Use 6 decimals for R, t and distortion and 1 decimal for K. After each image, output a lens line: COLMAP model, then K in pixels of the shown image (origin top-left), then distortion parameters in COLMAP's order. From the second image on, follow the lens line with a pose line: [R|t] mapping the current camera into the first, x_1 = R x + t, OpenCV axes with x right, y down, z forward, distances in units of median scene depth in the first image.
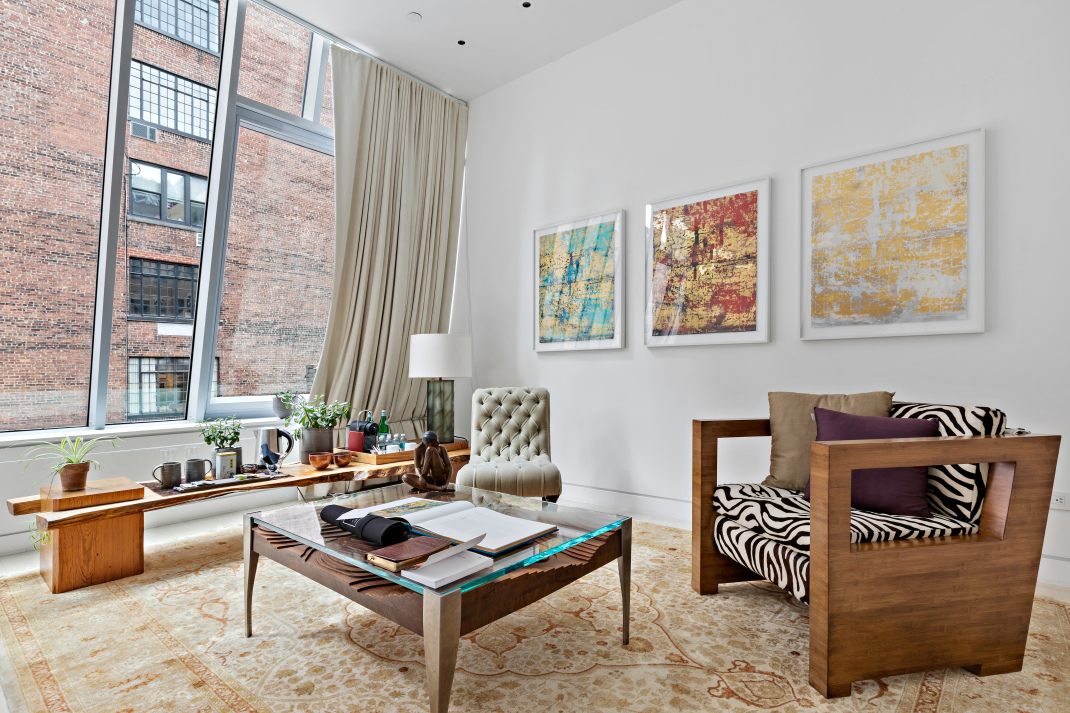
lens RADIAL K [[546.3, 0, 534.2], [0, 546.3, 363.8], [0, 0, 1]] dist [-0.005862, -0.001068]
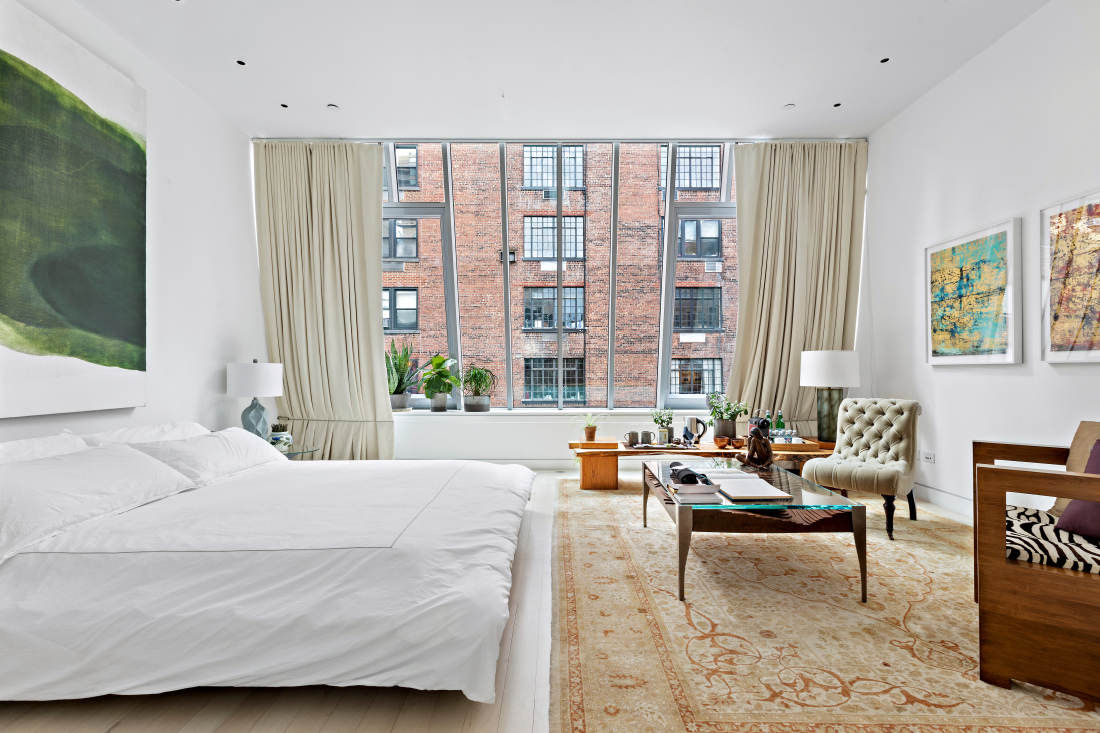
lens RADIAL K [[493.5, 0, 551.1], [0, 493.5, 365.4], [0, 0, 1]] dist [-0.000526, 0.000620]
pose [[0.637467, 0.002808, -0.770473, 0.325795], [0.003915, 0.999969, 0.006884, -0.036681], [0.770468, -0.007405, 0.637436, -0.181223]]
